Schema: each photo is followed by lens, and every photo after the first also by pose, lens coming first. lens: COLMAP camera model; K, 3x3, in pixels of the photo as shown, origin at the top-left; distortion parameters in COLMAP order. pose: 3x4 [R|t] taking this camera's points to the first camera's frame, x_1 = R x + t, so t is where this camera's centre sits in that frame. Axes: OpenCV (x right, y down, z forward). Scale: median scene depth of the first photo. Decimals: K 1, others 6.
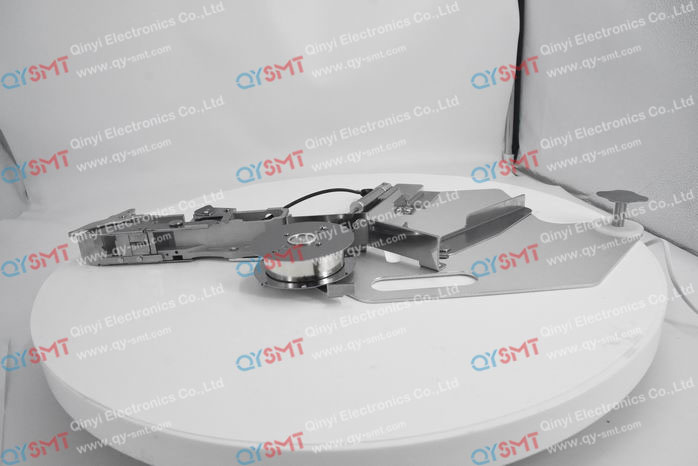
lens RADIAL K [[512.8, 0, 349.0], [0, 512.8, 233.0], [0, 0, 1]] dist [-0.004709, -0.000039]
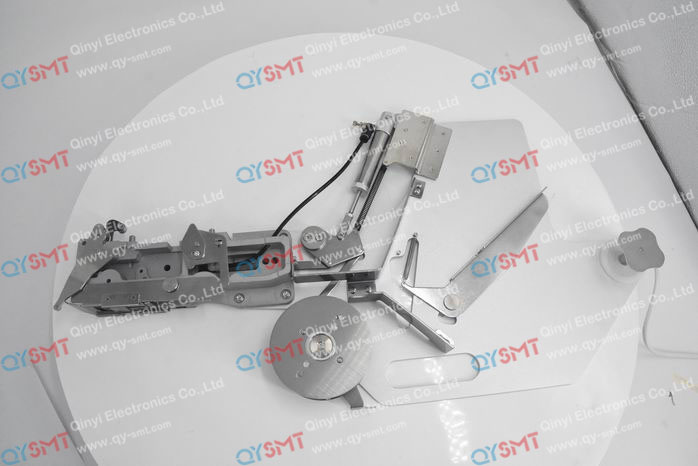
lens RADIAL K [[512.8, 0, 349.0], [0, 512.8, 233.0], [0, 0, 1]] dist [-0.004709, -0.000039]
pose [[1.000000, -0.000079, 0.000038, -0.000015], [0.000079, 0.999998, -0.001779, -0.182481], [-0.000037, 0.001779, 0.999998, -0.000058]]
